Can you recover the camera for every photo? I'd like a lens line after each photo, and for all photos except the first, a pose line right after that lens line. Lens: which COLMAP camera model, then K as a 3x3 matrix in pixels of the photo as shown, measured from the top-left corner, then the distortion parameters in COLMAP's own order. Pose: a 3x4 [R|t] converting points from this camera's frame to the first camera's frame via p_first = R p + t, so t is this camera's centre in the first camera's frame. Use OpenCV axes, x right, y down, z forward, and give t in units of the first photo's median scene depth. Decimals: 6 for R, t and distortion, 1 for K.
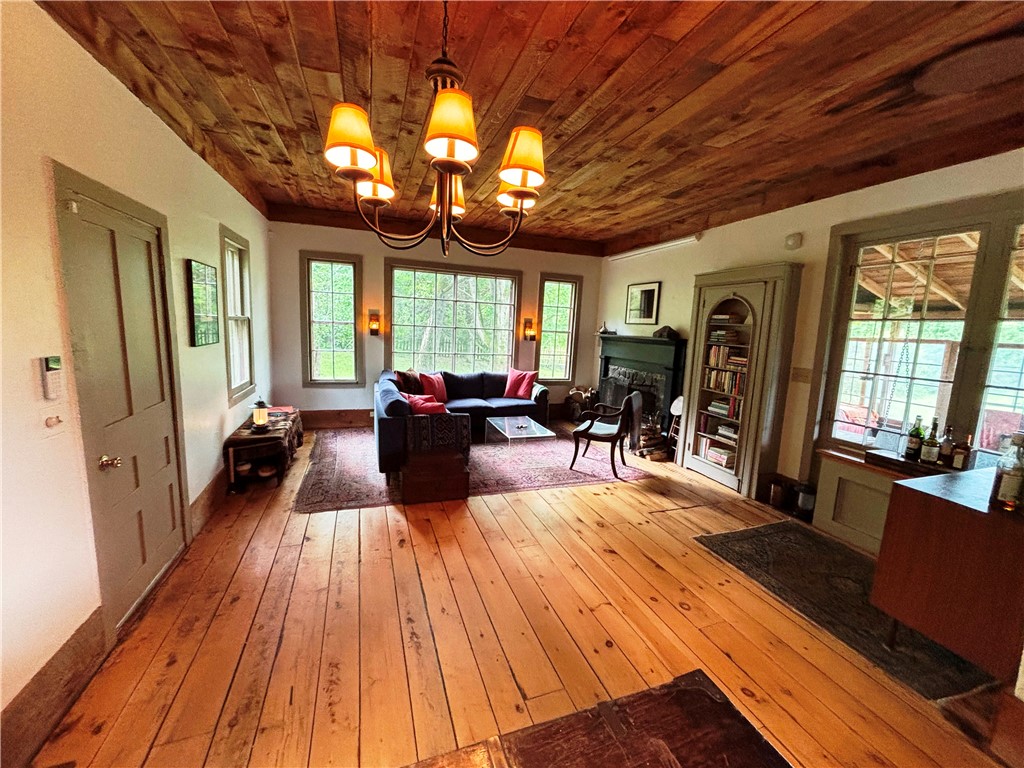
lens RADIAL K [[417.7, 0, 515.6], [0, 417.7, 384.3], [0, 0, 1]] dist [0.011166, 0.000091]
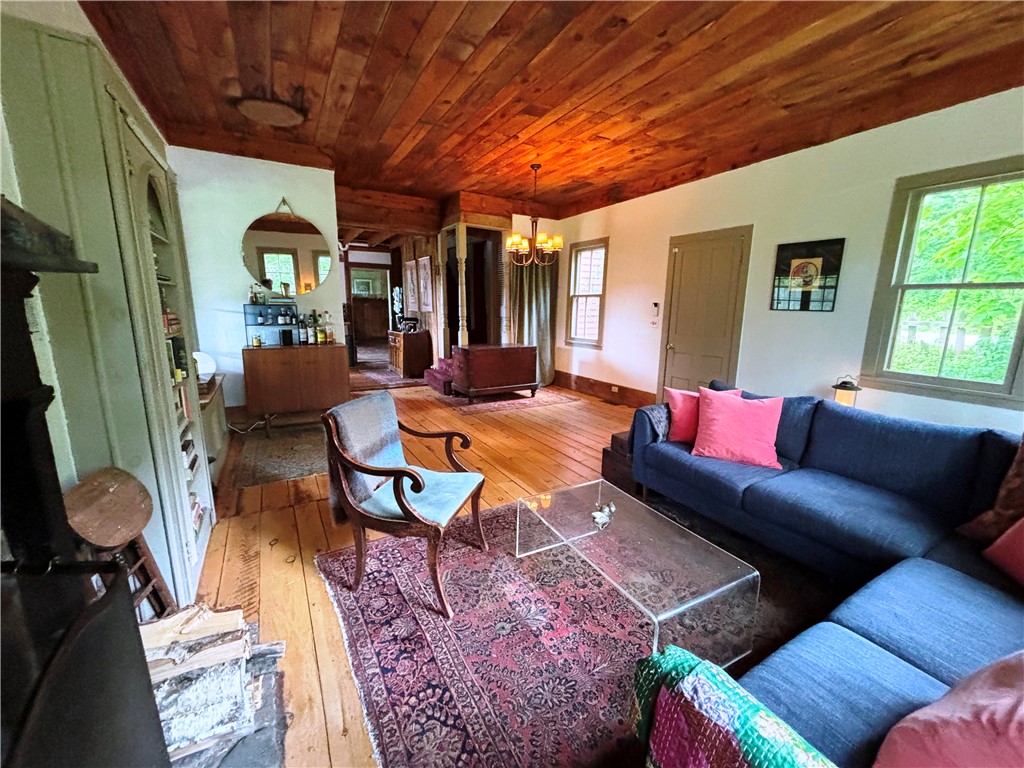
lens RADIAL K [[417.7, 0, 513.7], [0, 417.7, 378.2], [0, 0, 1]] dist [0.011166, 0.000091]
pose [[-0.982944, -0.018616, -0.182960, 0.240521], [-0.077214, 0.944703, 0.318707, -0.198473], [0.166910, 0.327399, -0.930028, 1.749201]]
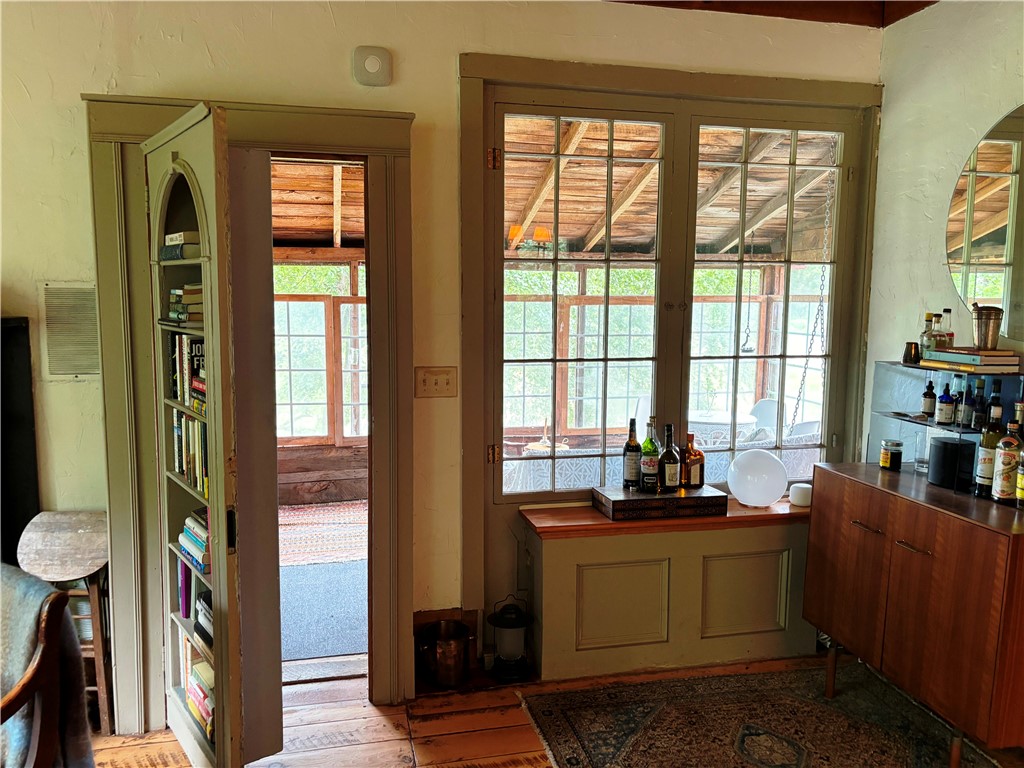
lens RADIAL K [[777.2, 0, 510.7], [0, 777.2, 389.1], [0, 0, 1]] dist [0.071958, -0.005199]
pose [[0.115586, -0.152747, 0.981483, -0.133825], [0.143545, 0.980302, 0.135658, -0.117449], [-0.982871, 0.125207, 0.135236, 0.822453]]
